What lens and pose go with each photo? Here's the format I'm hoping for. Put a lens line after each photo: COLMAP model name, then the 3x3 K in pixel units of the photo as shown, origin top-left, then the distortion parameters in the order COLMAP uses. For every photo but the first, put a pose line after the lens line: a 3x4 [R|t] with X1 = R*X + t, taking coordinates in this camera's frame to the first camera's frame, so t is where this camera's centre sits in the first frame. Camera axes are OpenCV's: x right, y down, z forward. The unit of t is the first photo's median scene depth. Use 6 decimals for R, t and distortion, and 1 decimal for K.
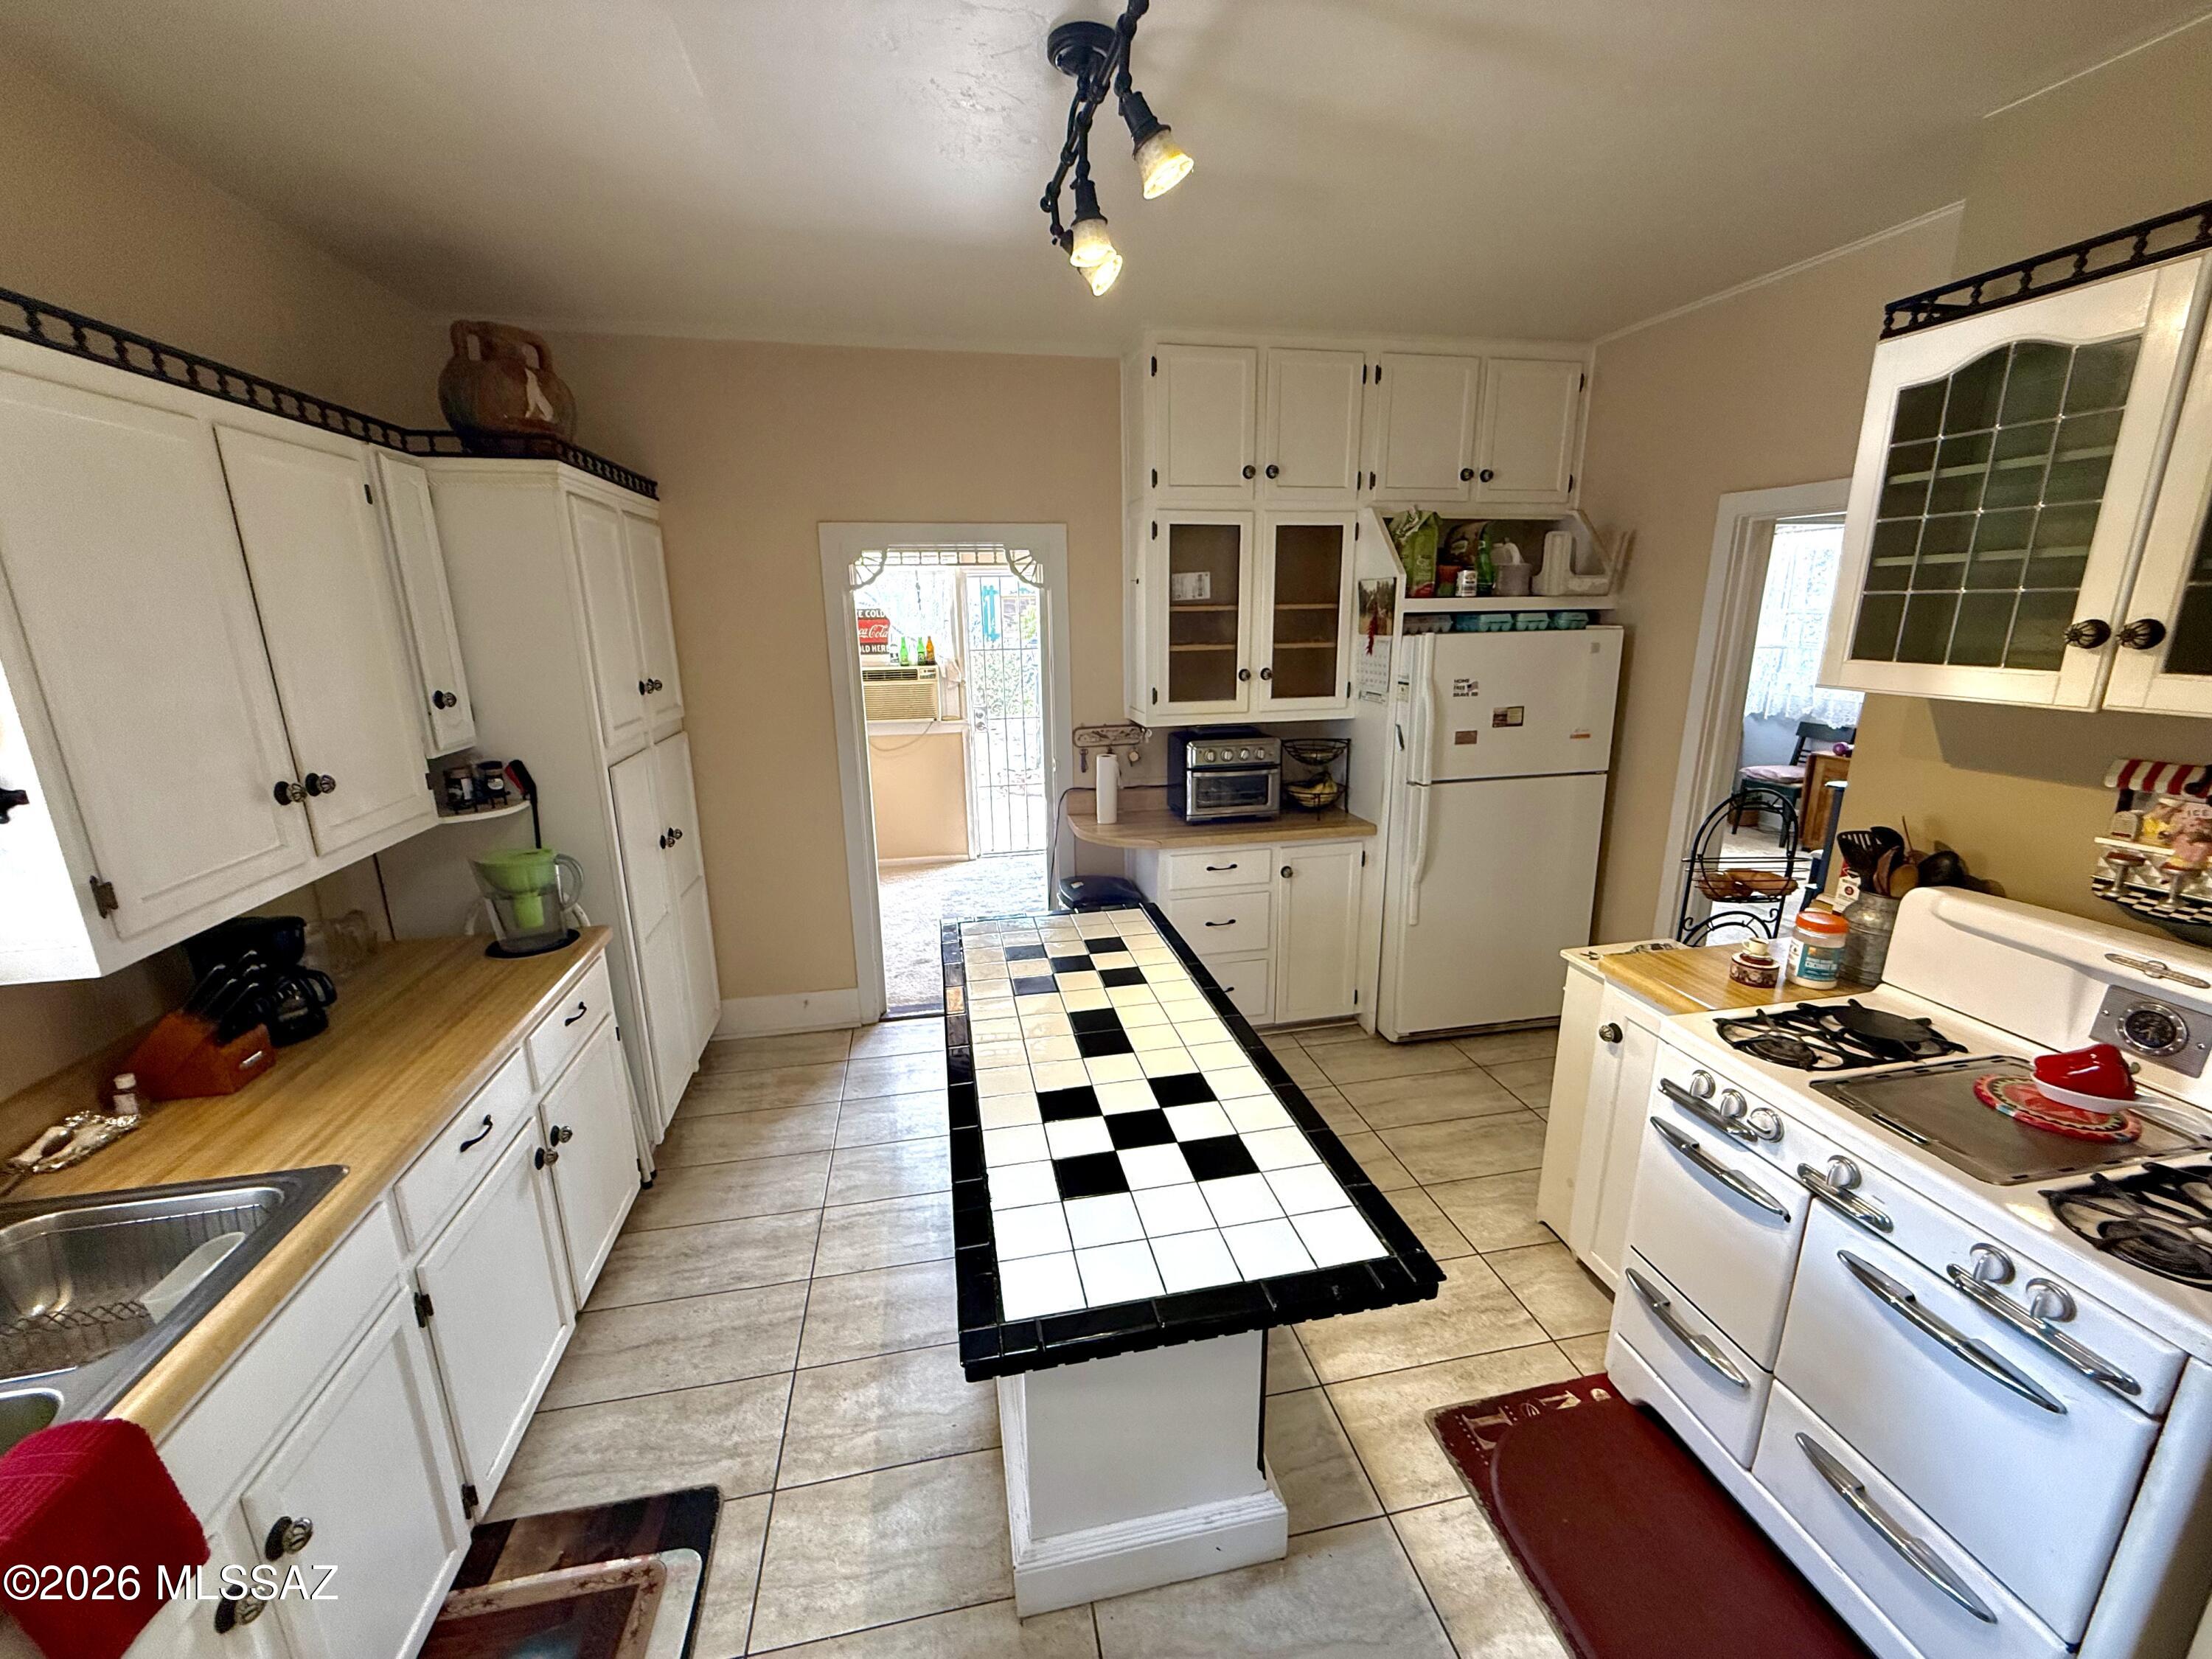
lens RADIAL K [[882.5, 0, 1106.0], [0, 882.5, 829.5], [0, 0, 1]] dist [-0.000347, 0.000014]
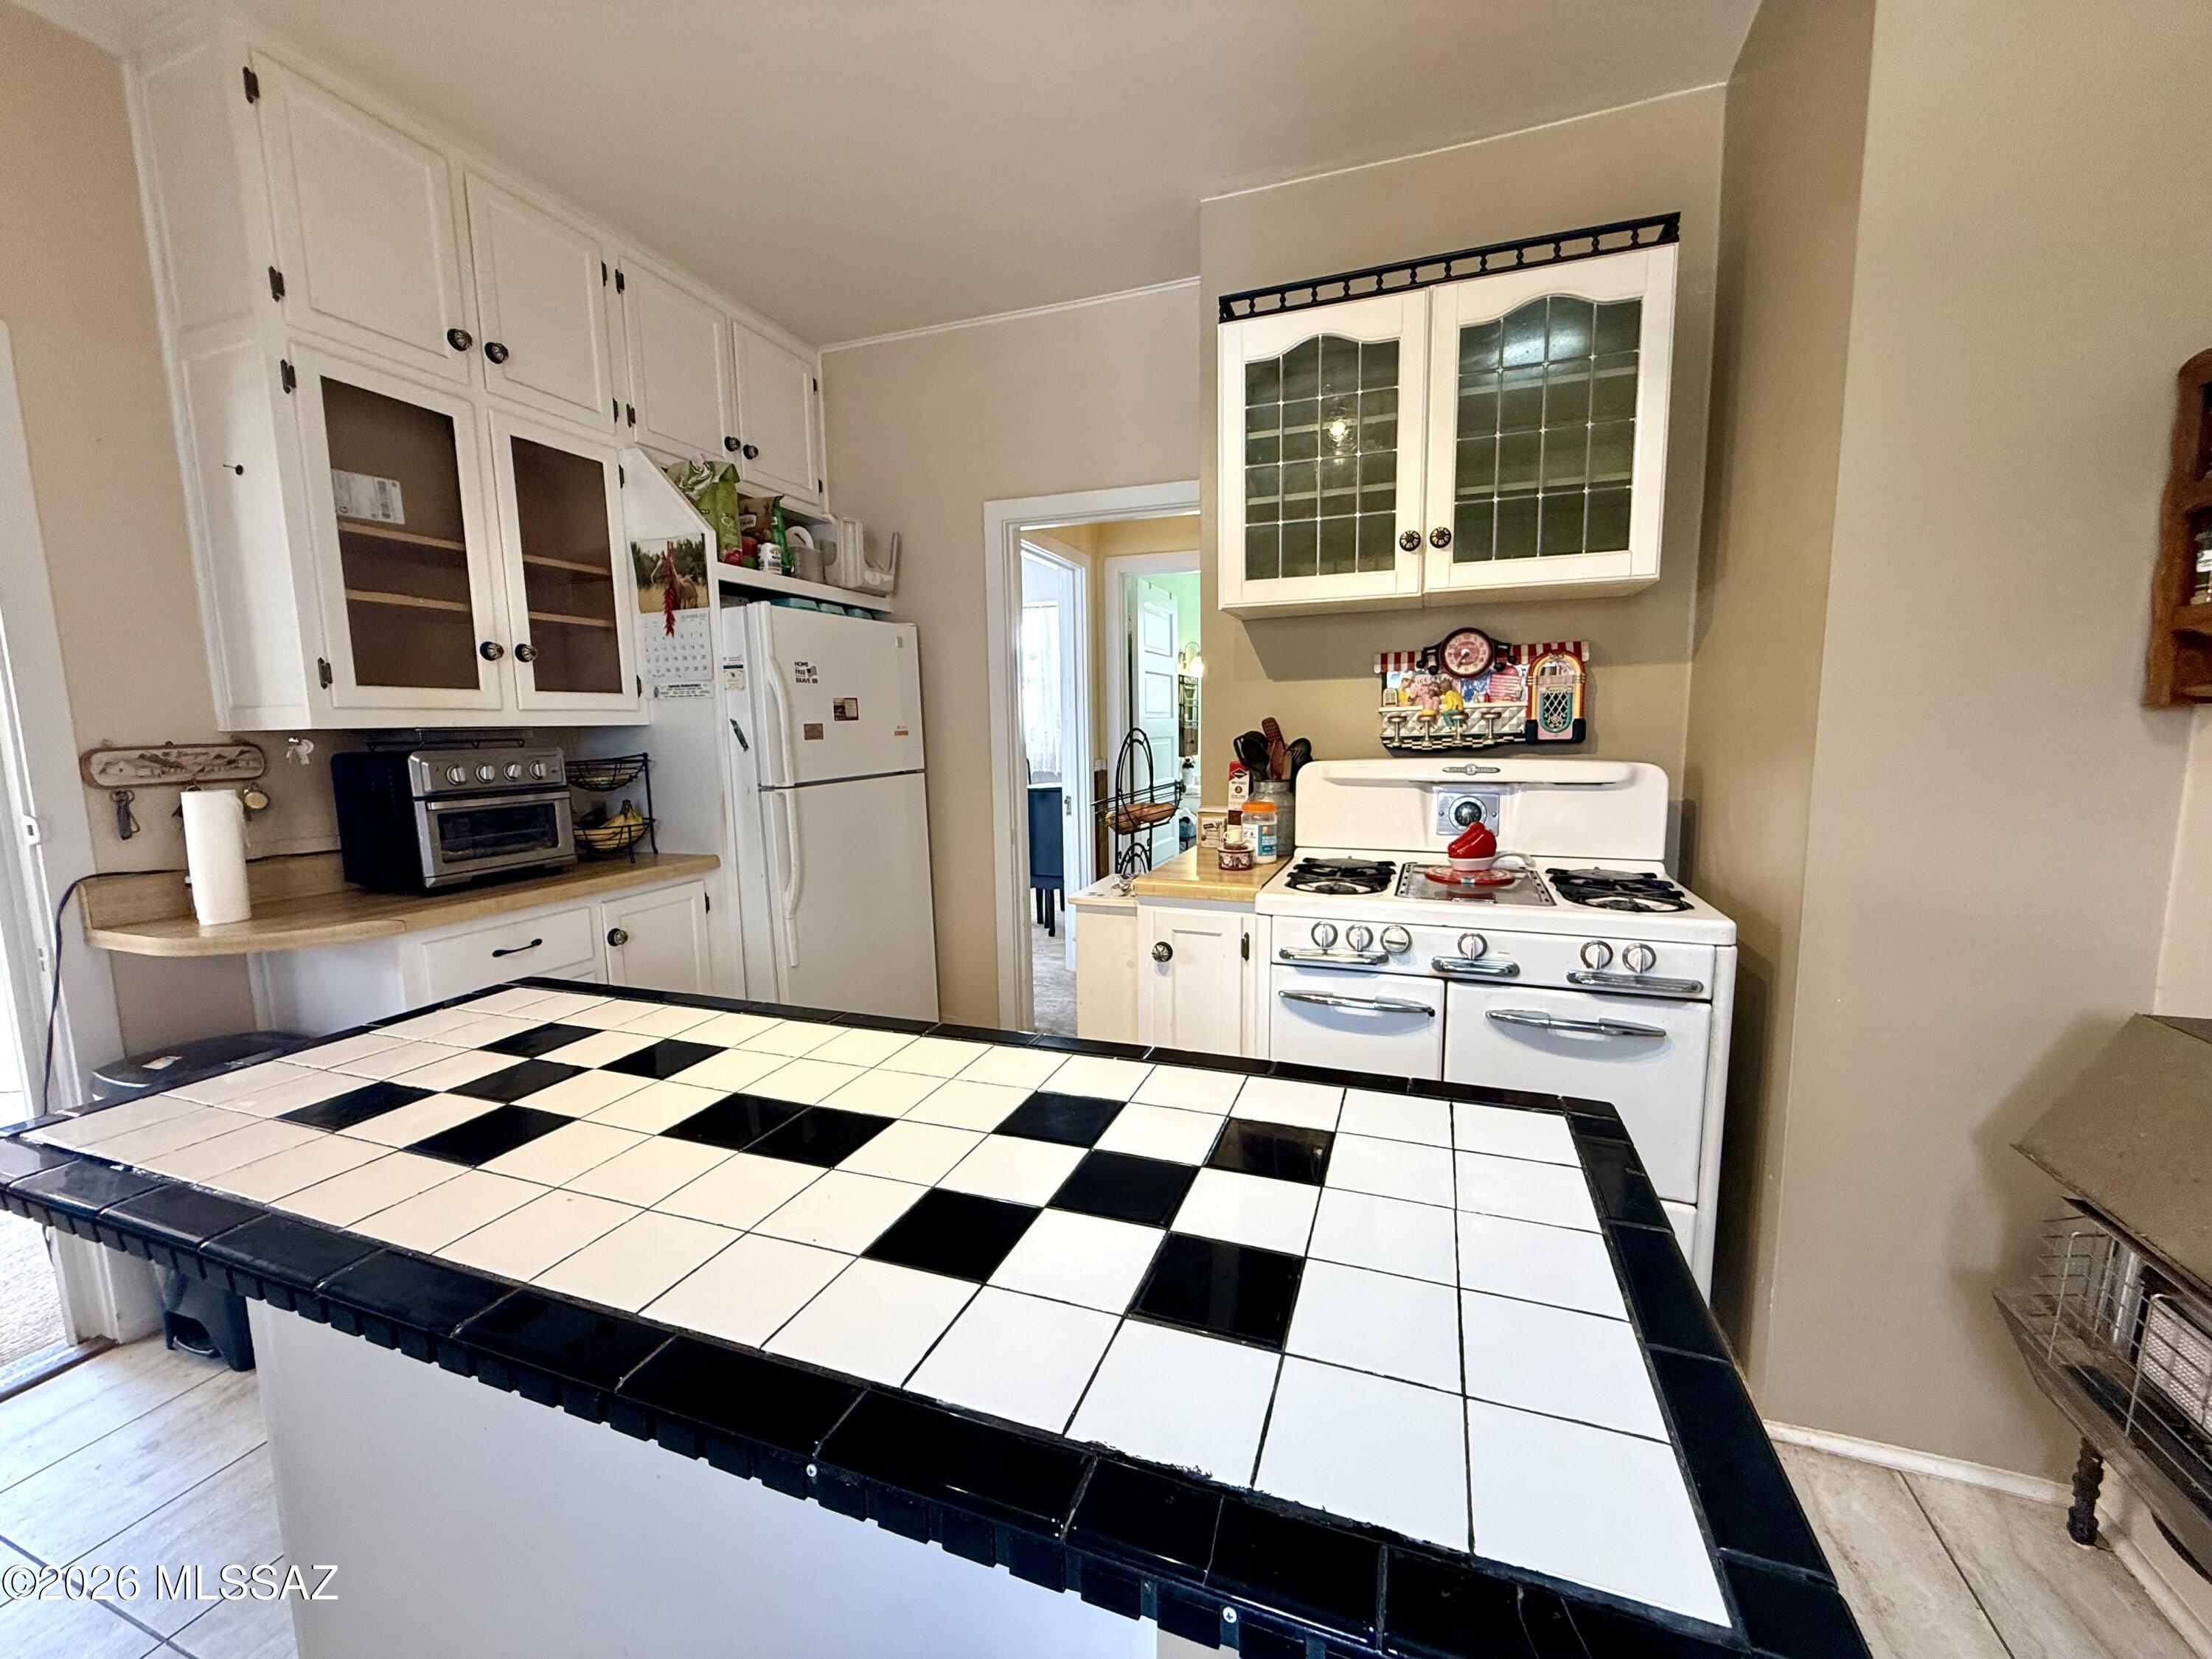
lens RADIAL K [[882.5, 0, 1106.0], [0, 882.5, 829.5], [0, 0, 1]] dist [-0.000347, 0.000014]
pose [[0.528061, -0.098906, 0.843427, -0.172759], [0.219458, 0.975350, -0.023024, 0.070248], [-0.820359, 0.197255, 0.536751, 0.327230]]
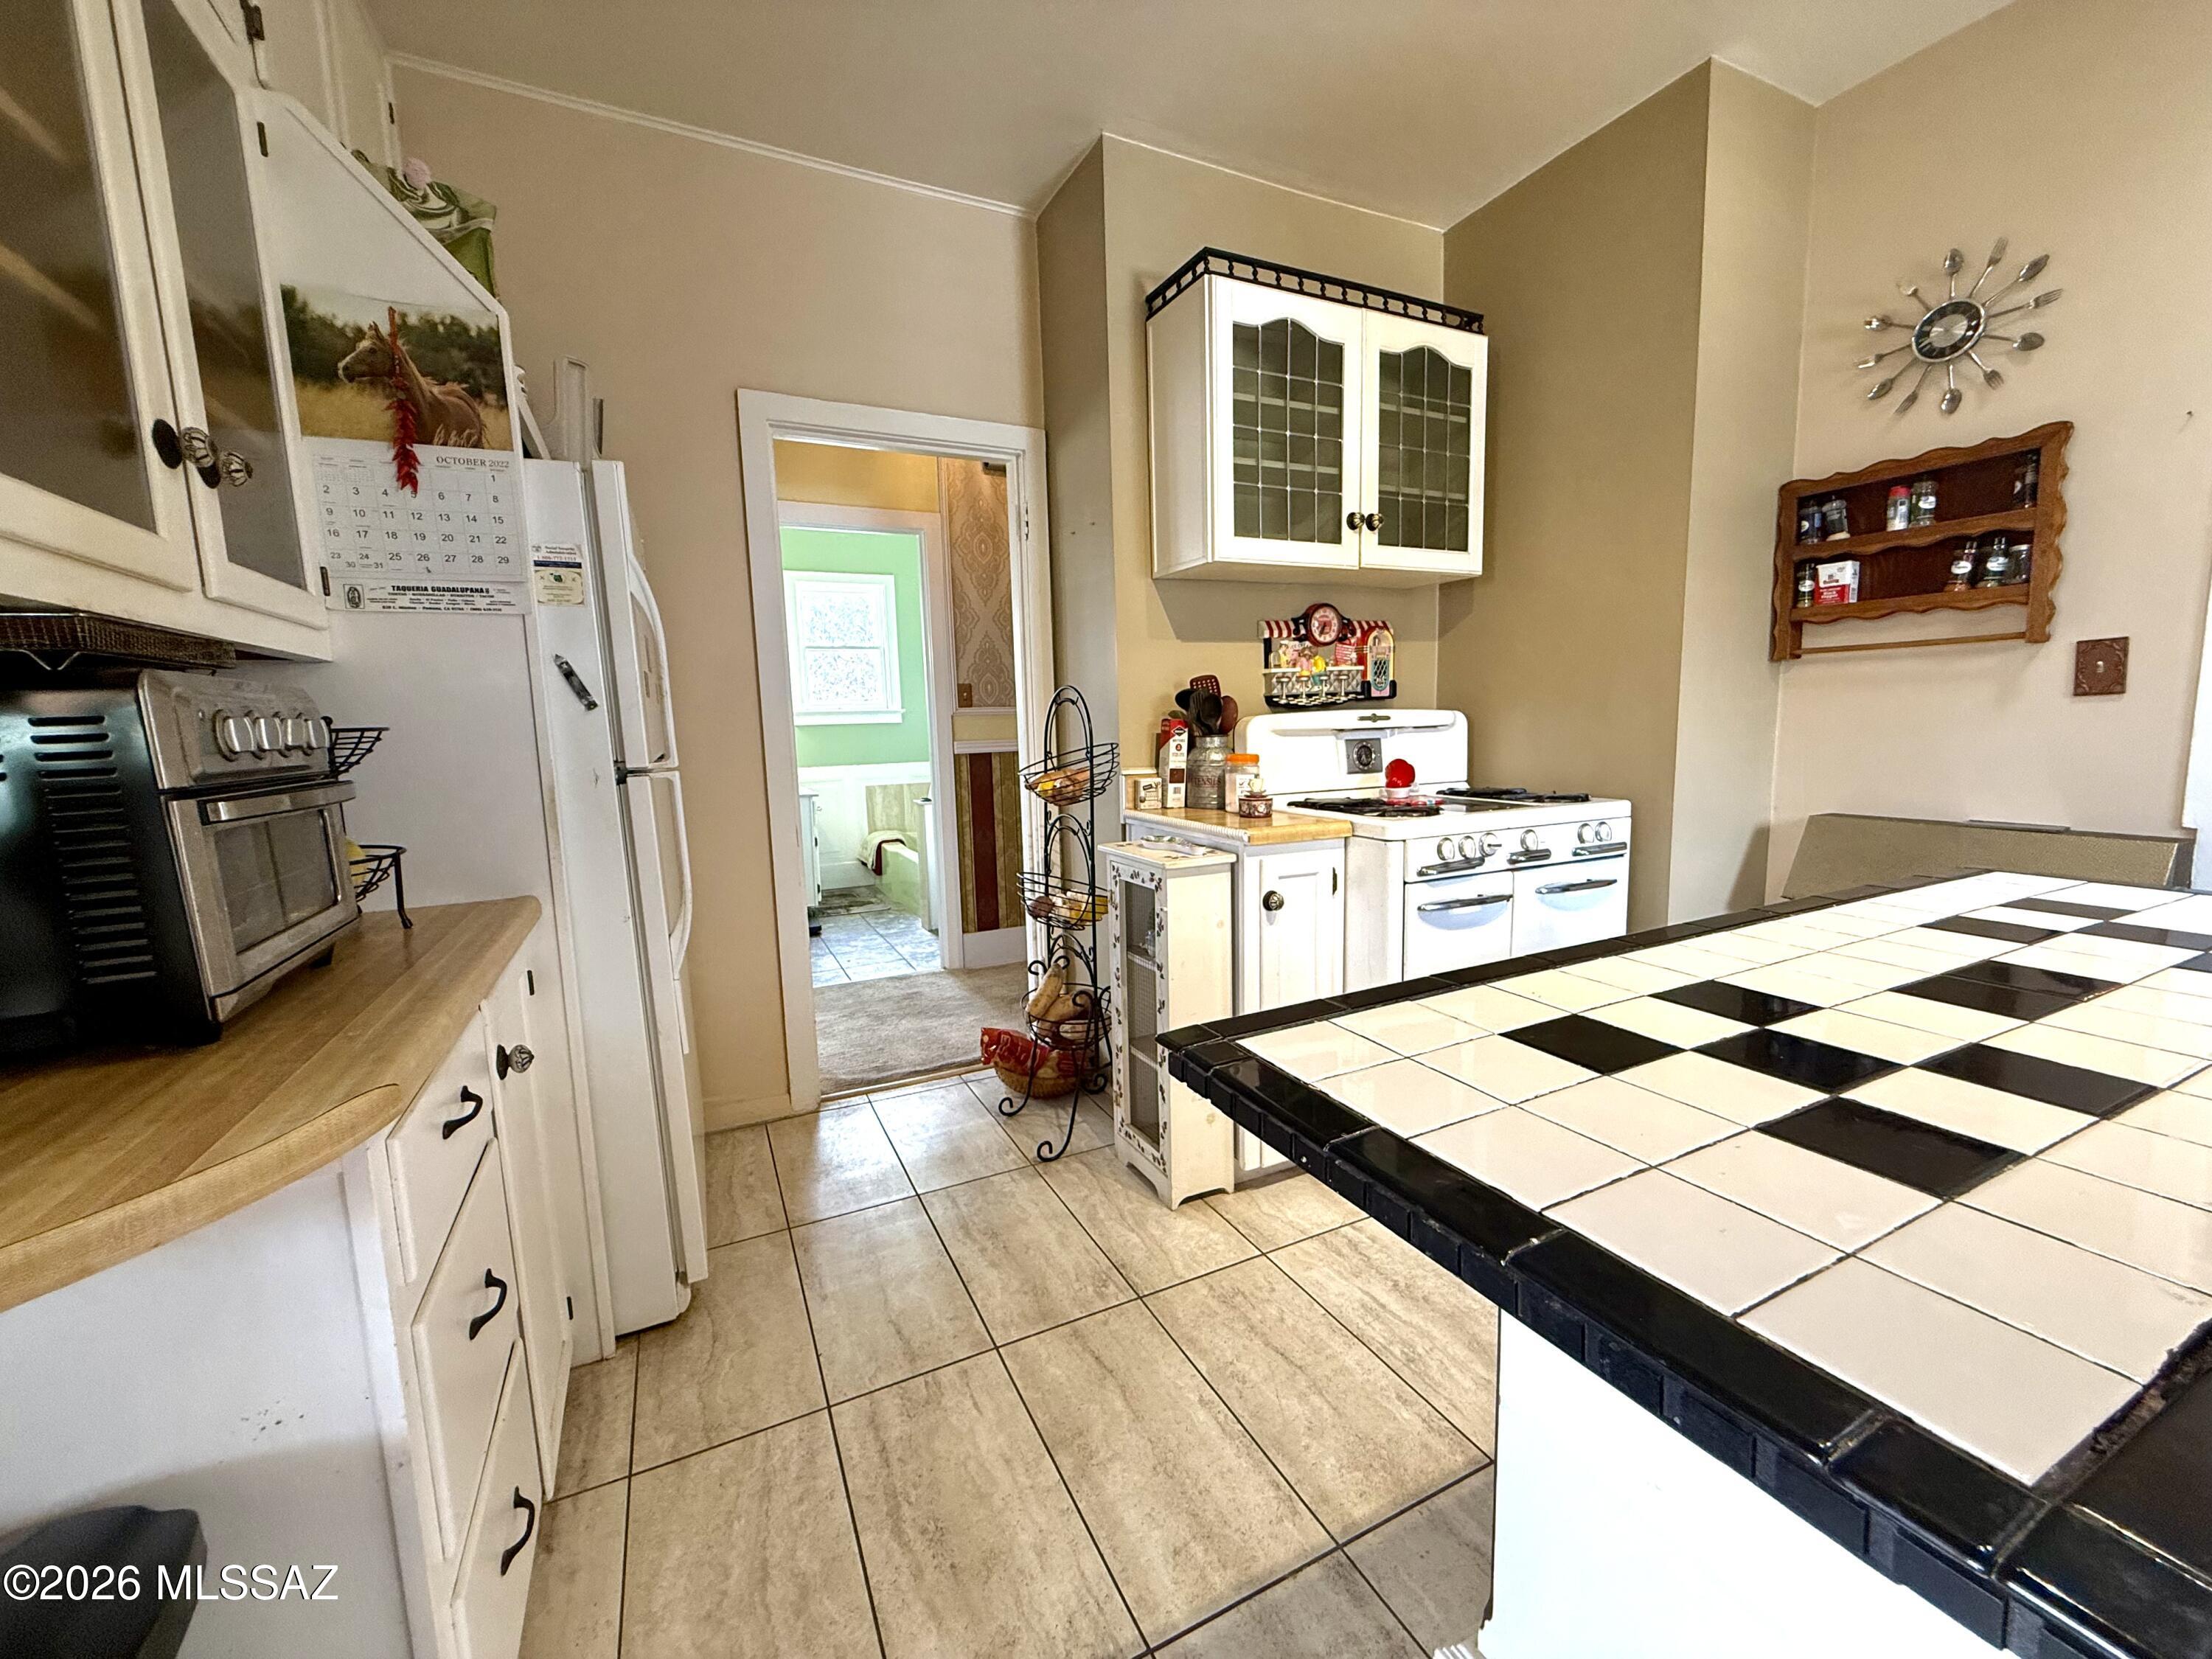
lens RADIAL K [[879.1, 0, 1102.5], [0, 879.1, 833.6], [0, 0, 1]] dist [-0.000864, -0.000151]
pose [[-0.249592, -0.106624, 0.962463, -0.191091], [0.270799, 0.946579, 0.175090, -0.036511], [-0.929716, 0.304335, -0.207384, 0.879630]]
